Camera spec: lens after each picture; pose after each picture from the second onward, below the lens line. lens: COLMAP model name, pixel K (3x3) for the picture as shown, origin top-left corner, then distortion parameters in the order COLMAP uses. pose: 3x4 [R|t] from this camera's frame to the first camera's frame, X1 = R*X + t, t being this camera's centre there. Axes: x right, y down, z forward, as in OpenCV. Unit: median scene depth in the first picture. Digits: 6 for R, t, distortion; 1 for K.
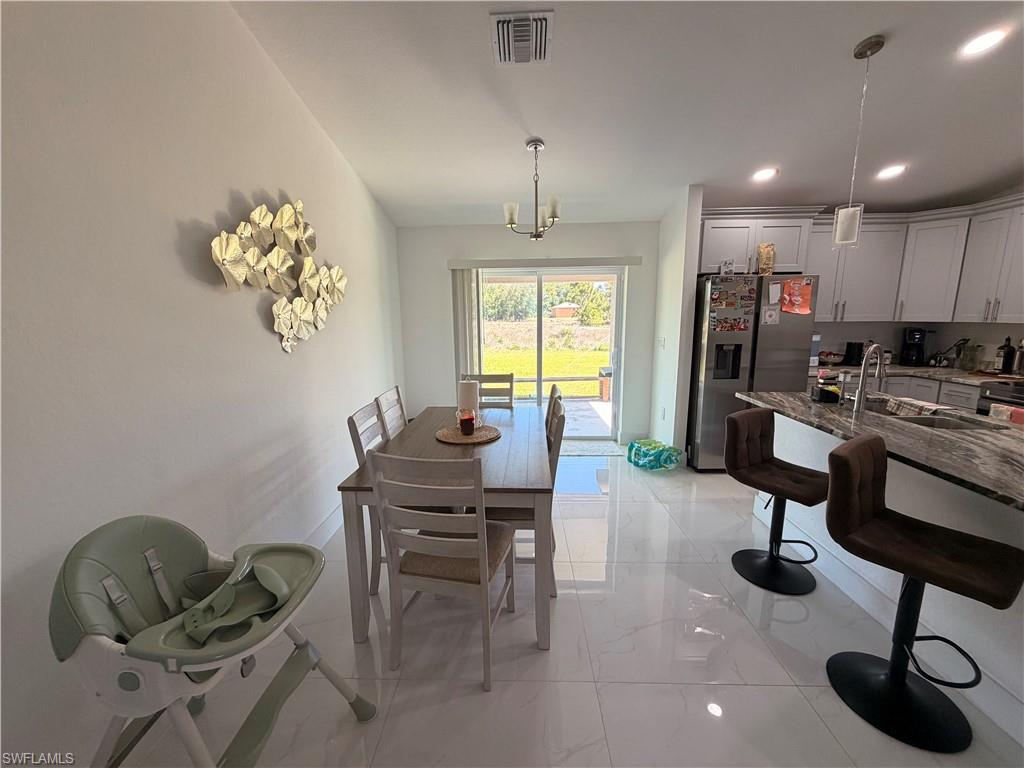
lens RADIAL K [[407.9, 0, 508.1], [0, 407.9, 382.9], [0, 0, 1]] dist [-0.000597, 0.000306]
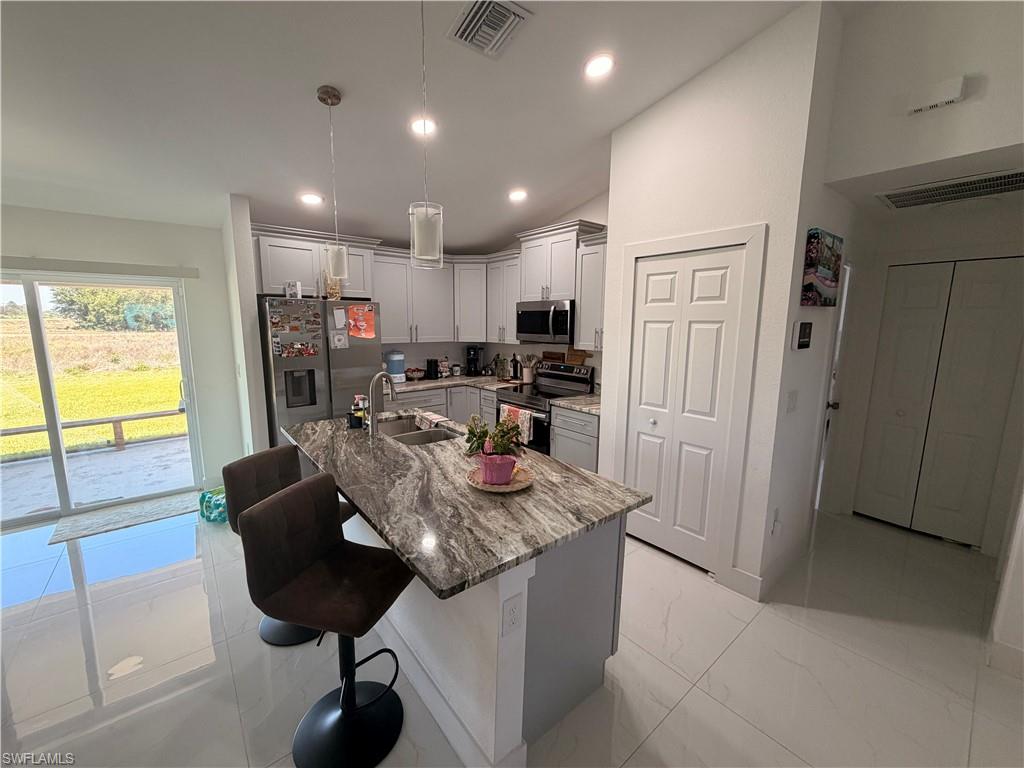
lens RADIAL K [[407.9, 0, 503.6], [0, 407.9, 384.7], [0, 0, 1]] dist [-0.000597, 0.000306]
pose [[0.755972, -0.083895, 0.649206, 0.282201], [0.096463, 0.995203, 0.016281, -0.030712], [-0.647458, 0.050317, 0.760439, -0.033487]]
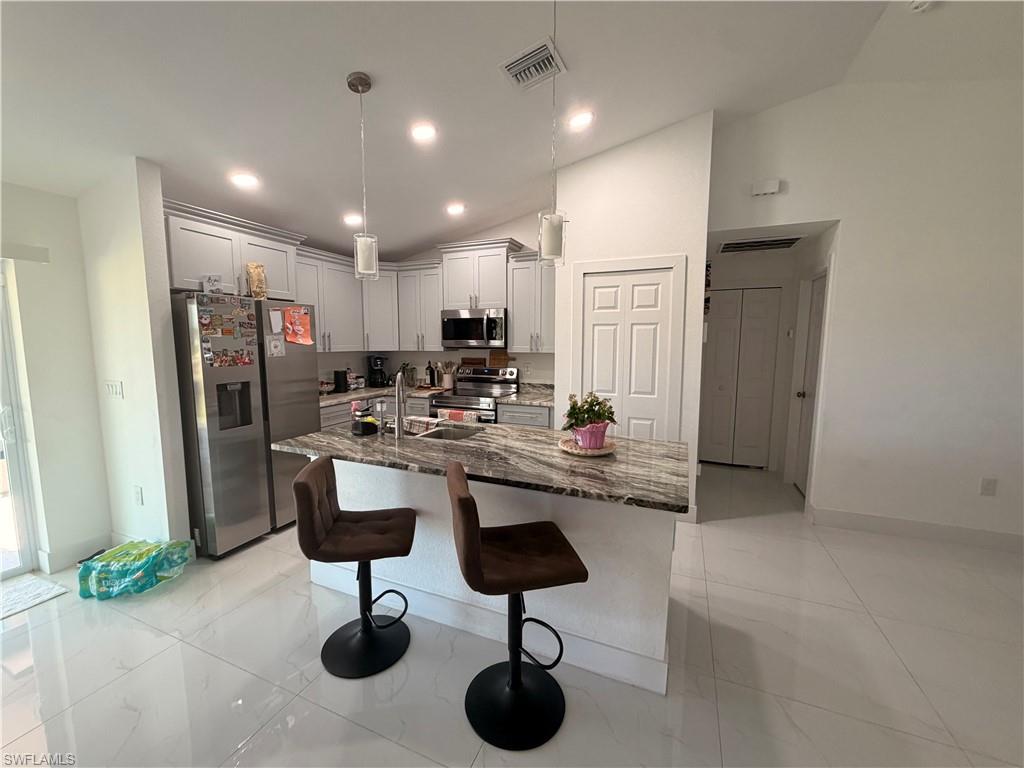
lens RADIAL K [[407.9, 0, 508.5], [0, 407.9, 383.3], [0, 0, 1]] dist [-0.000597, 0.000306]
pose [[0.368552, -0.087629, 0.925468, 0.011624], [0.155887, 0.987276, 0.031402, -0.036528], [-0.916444, 0.132695, 0.377522, 0.223637]]
